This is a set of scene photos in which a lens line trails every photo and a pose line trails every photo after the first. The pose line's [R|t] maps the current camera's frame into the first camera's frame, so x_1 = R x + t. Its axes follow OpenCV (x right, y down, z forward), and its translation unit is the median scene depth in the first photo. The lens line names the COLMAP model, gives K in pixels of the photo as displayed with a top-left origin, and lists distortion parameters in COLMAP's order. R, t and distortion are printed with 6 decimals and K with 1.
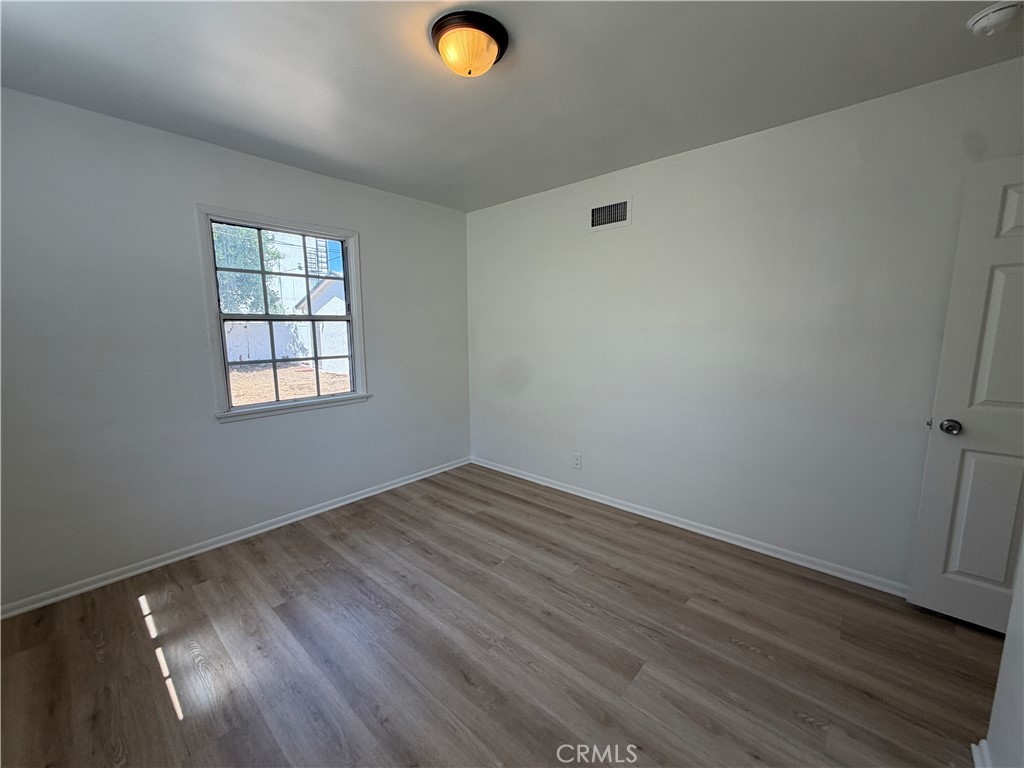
lens RADIAL K [[408.5, 0, 512.3], [0, 408.5, 379.0], [0, 0, 1]] dist [-0.000466, -0.000255]
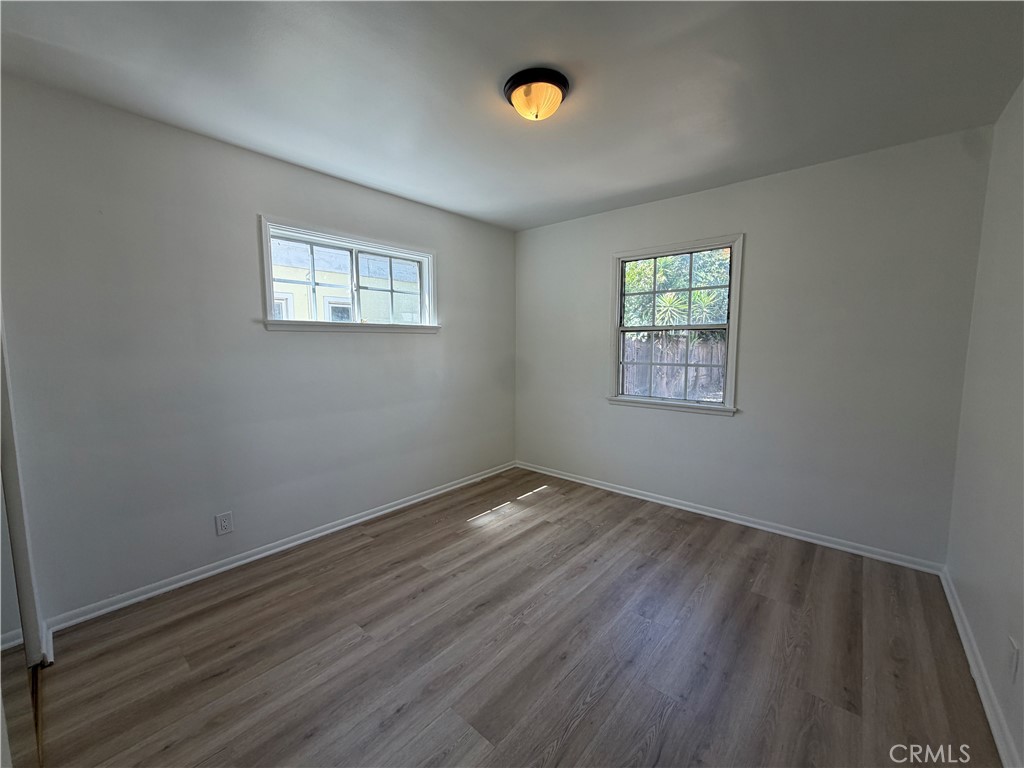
lens RADIAL K [[408.5, 0, 510.9], [0, 408.5, 386.7], [0, 0, 1]] dist [-0.000466, -0.000255]
pose [[0.019019, 0.112328, -0.993489, 0.772899], [-0.128048, 0.985760, 0.109003, -0.069655], [0.991586, 0.125142, 0.033132, 0.679686]]
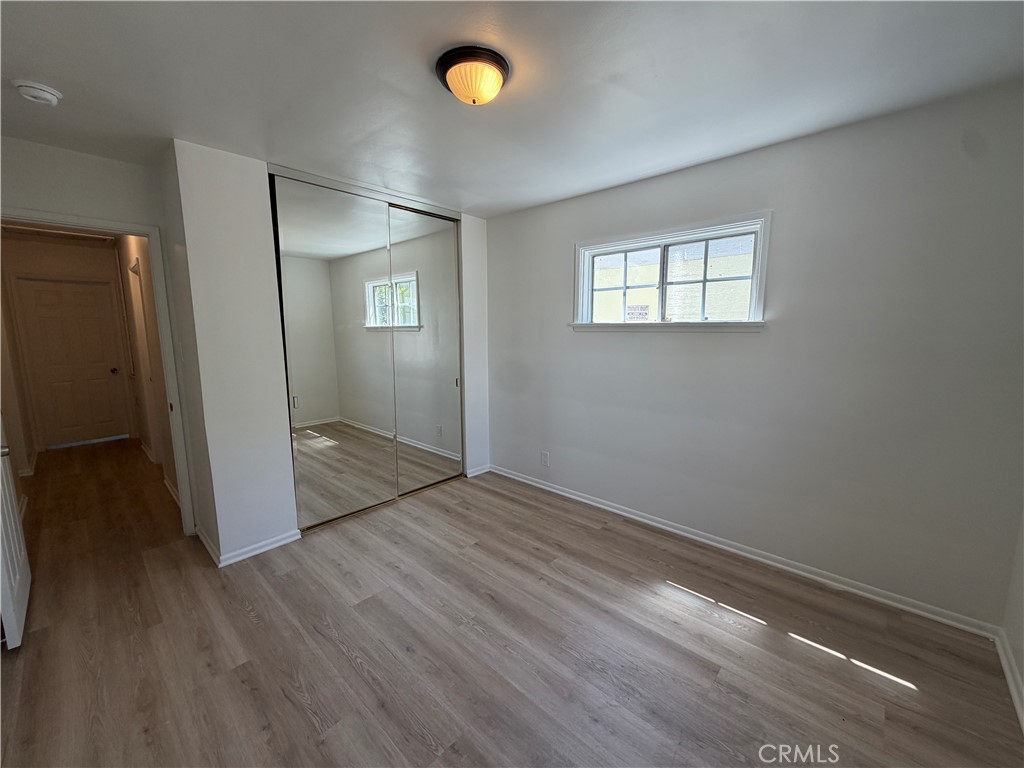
lens RADIAL K [[408.5, 0, 508.1], [0, 408.5, 387.2], [0, 0, 1]] dist [-0.000466, -0.000255]
pose [[-0.999611, 0.006282, 0.027188, -0.145791], [0.013441, 0.962254, 0.271819, -0.222445], [-0.024454, 0.272079, -0.961964, 1.499099]]
